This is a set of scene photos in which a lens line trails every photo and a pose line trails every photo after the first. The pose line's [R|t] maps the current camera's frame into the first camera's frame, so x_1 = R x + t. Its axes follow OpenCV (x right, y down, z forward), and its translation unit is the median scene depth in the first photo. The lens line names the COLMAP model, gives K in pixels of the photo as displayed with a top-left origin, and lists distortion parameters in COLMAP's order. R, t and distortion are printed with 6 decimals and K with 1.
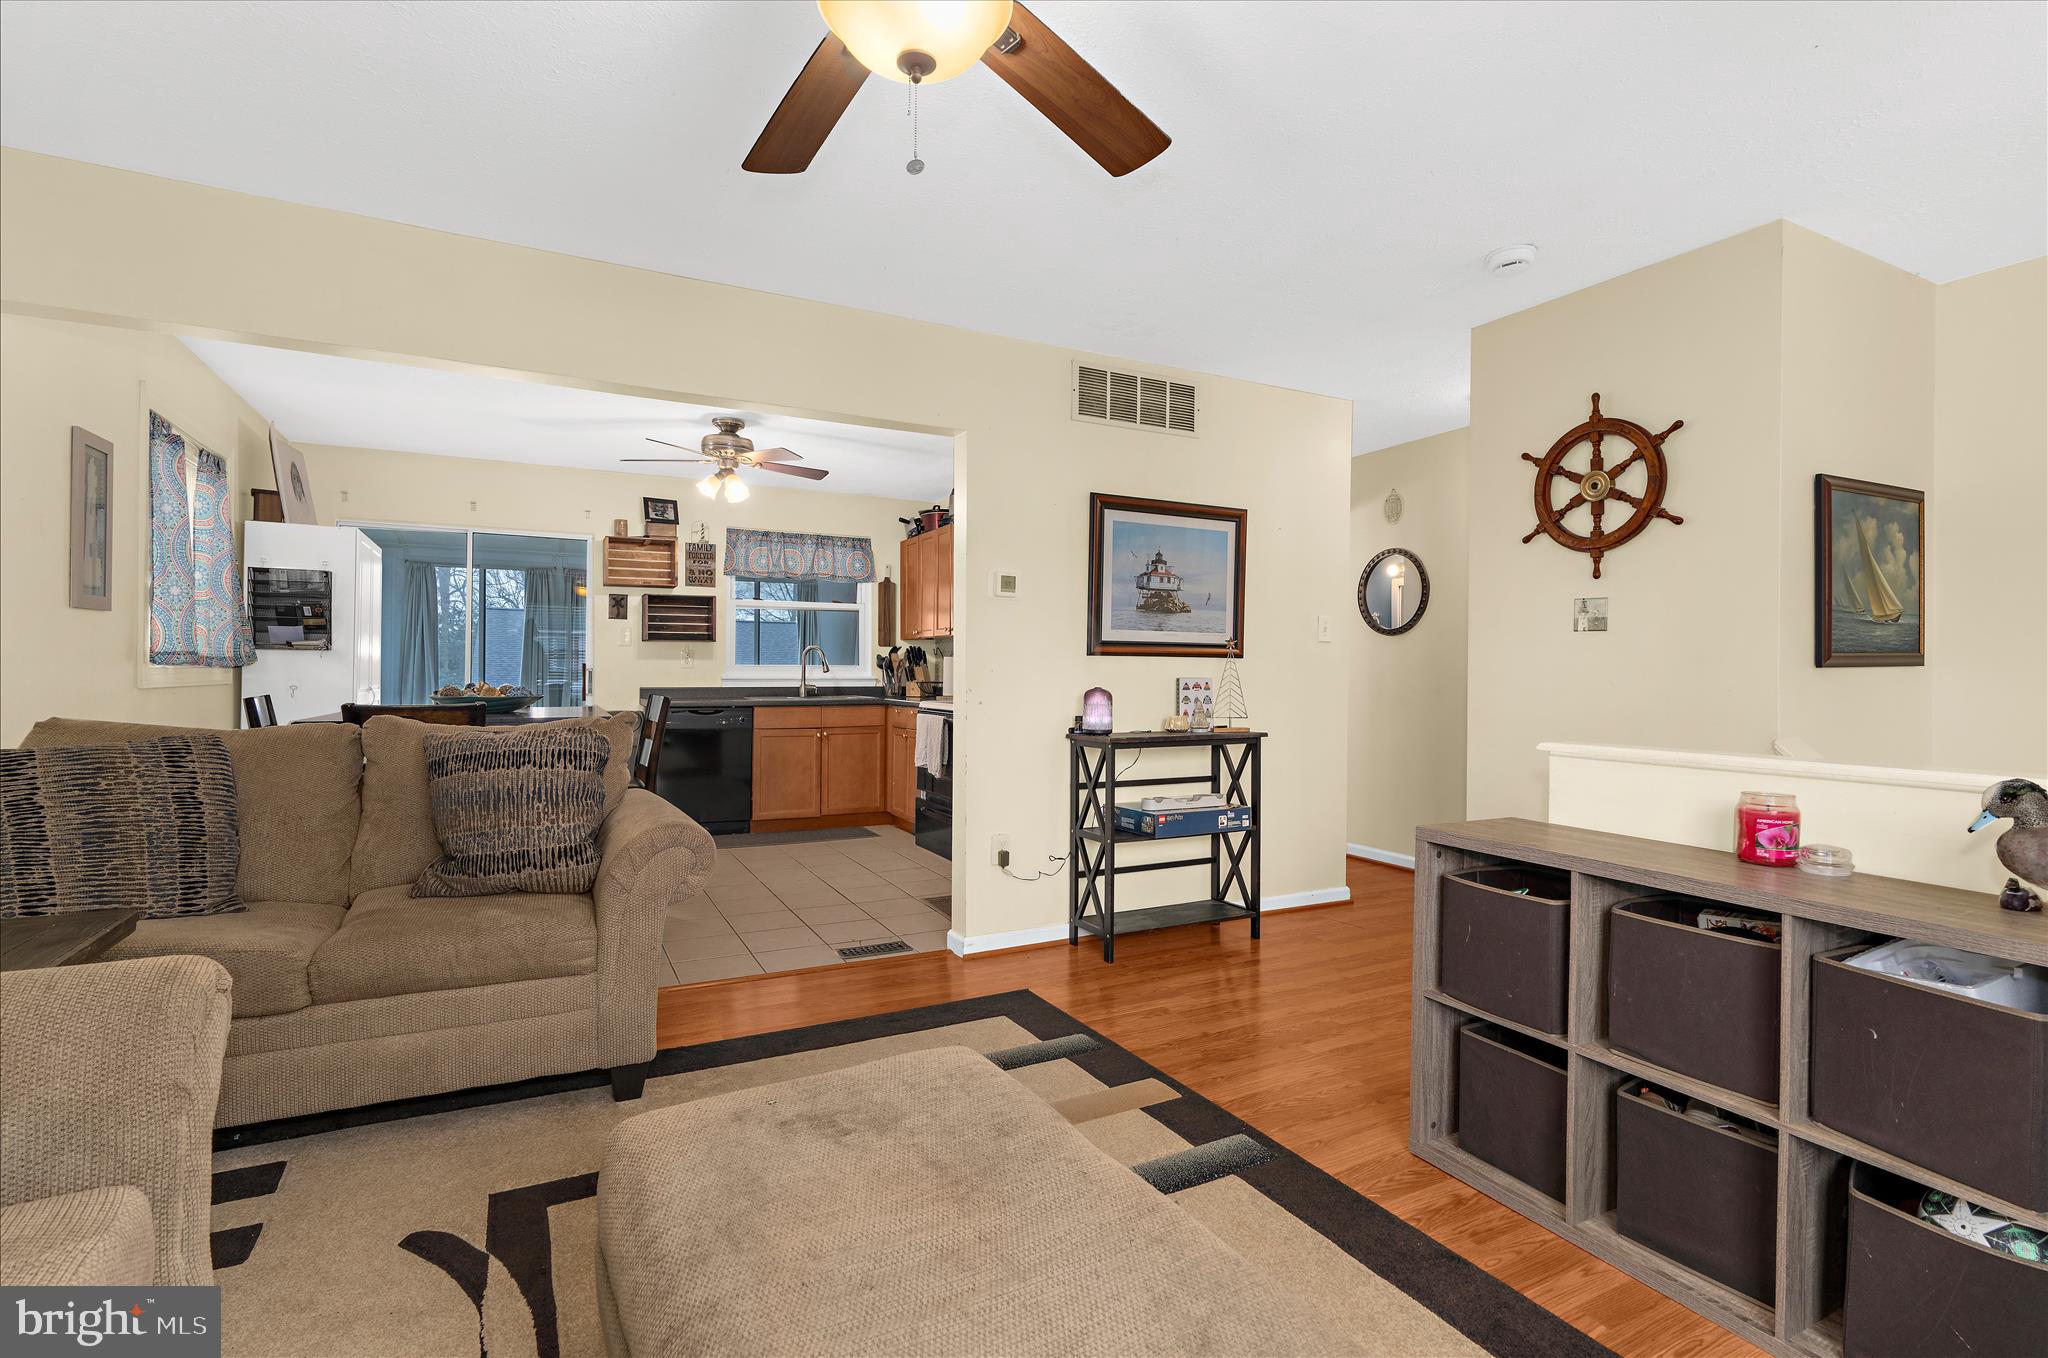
lens RADIAL K [[938.2, 0, 1019.9], [0, 938.2, 670.7], [0, 0, 1]] dist [-0.012712, 0.005152]
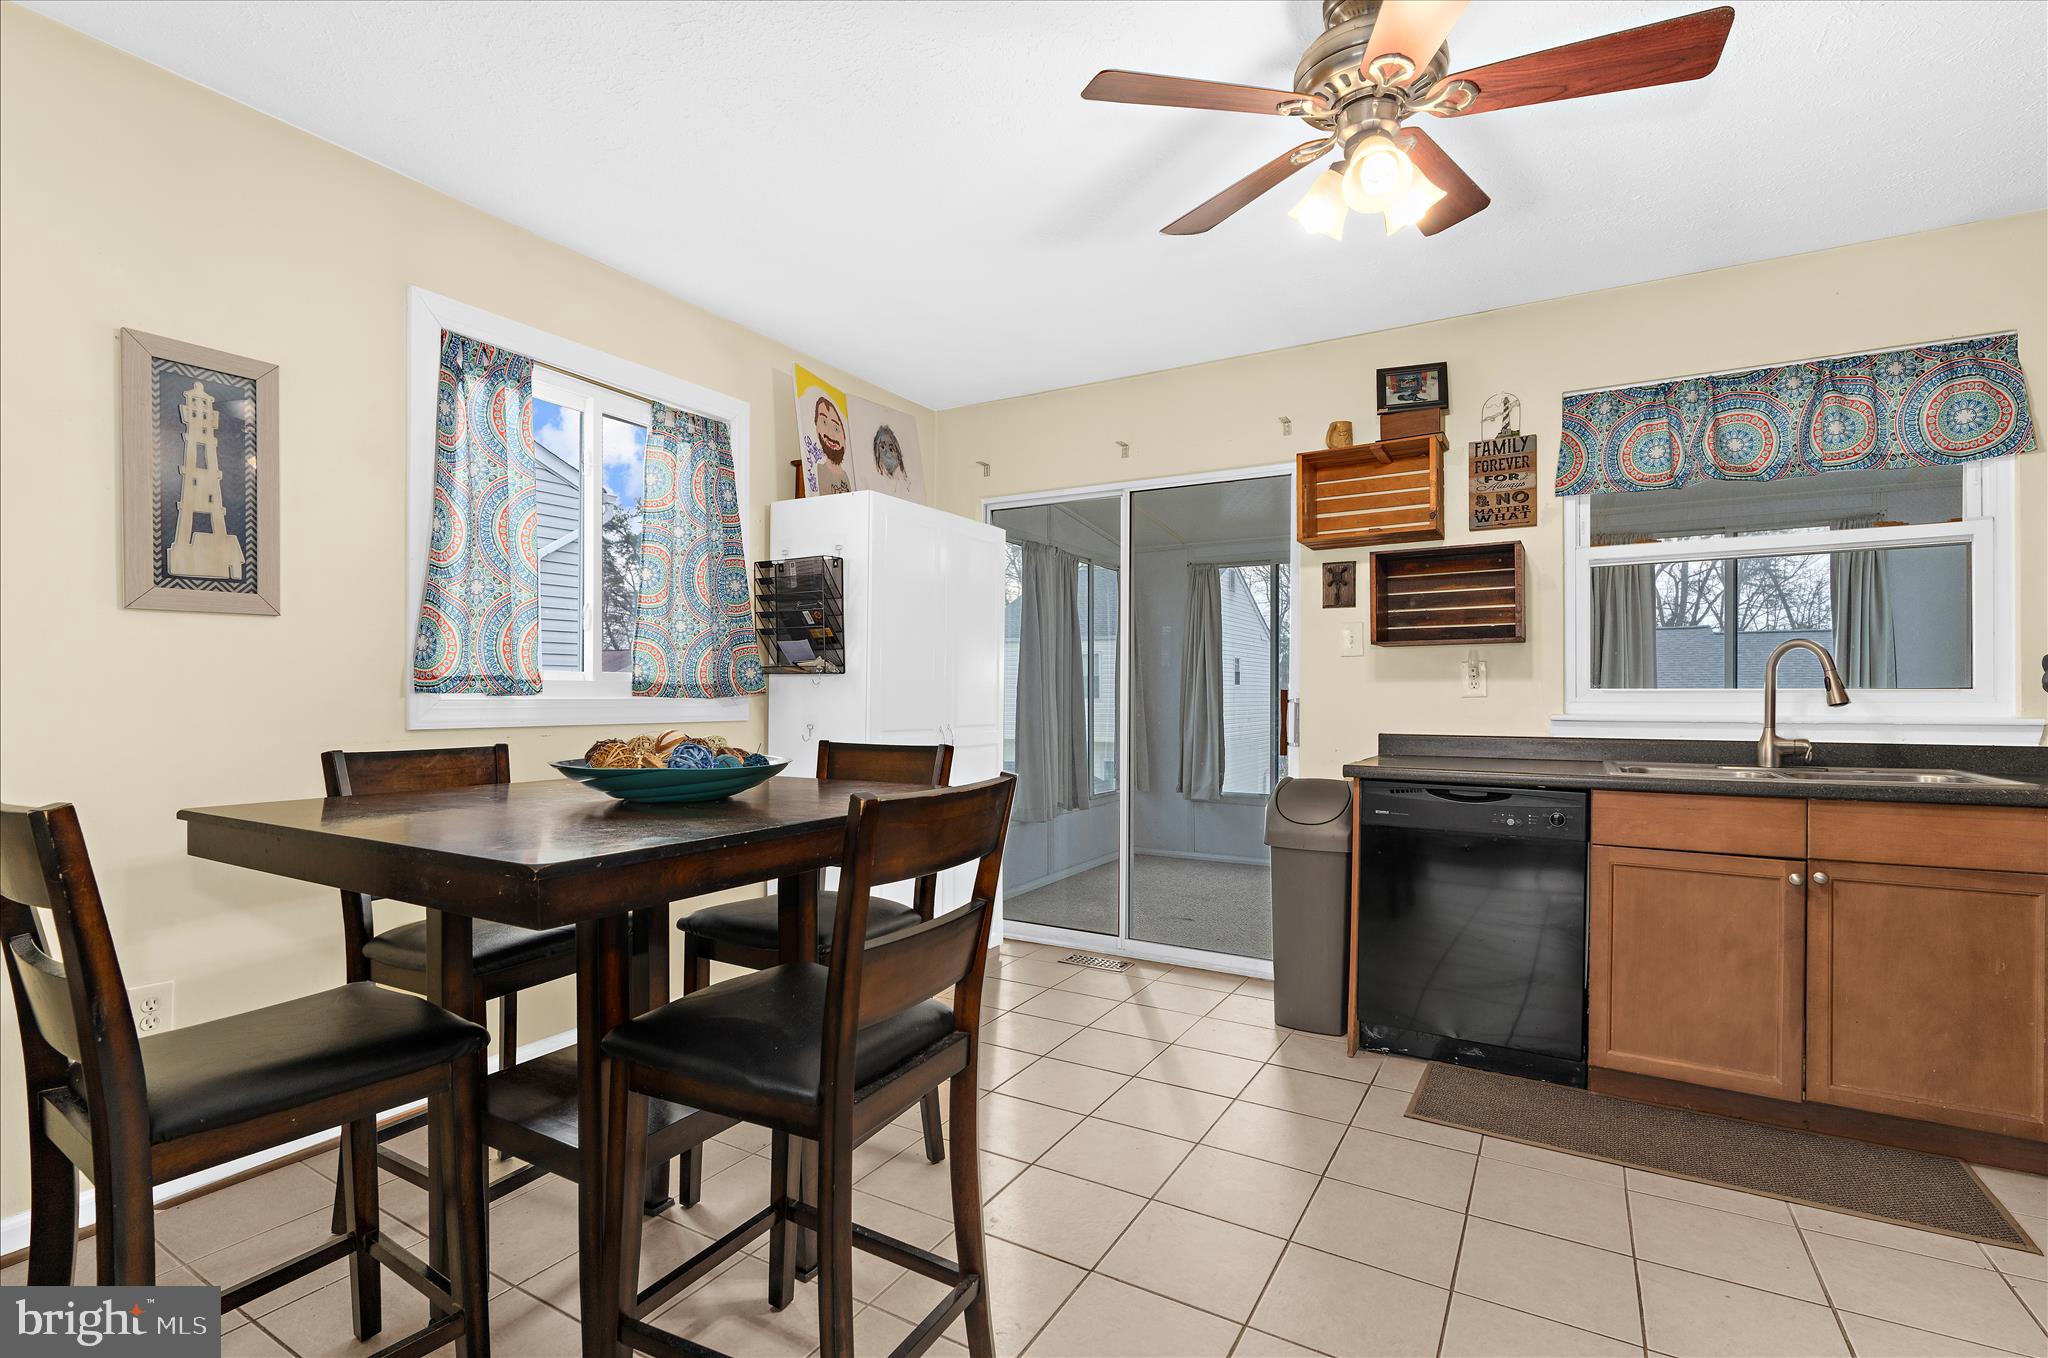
lens RADIAL K [[938.2, 0, 1014.7], [0, 938.2, 696.7], [0, 0, 1]] dist [-0.012712, 0.005152]
pose [[0.521692, -0.006068, -0.853112, -0.062611], [0.000399, 0.999976, -0.006868, 0.000099], [0.853134, 0.003243, 0.521683, 0.546555]]
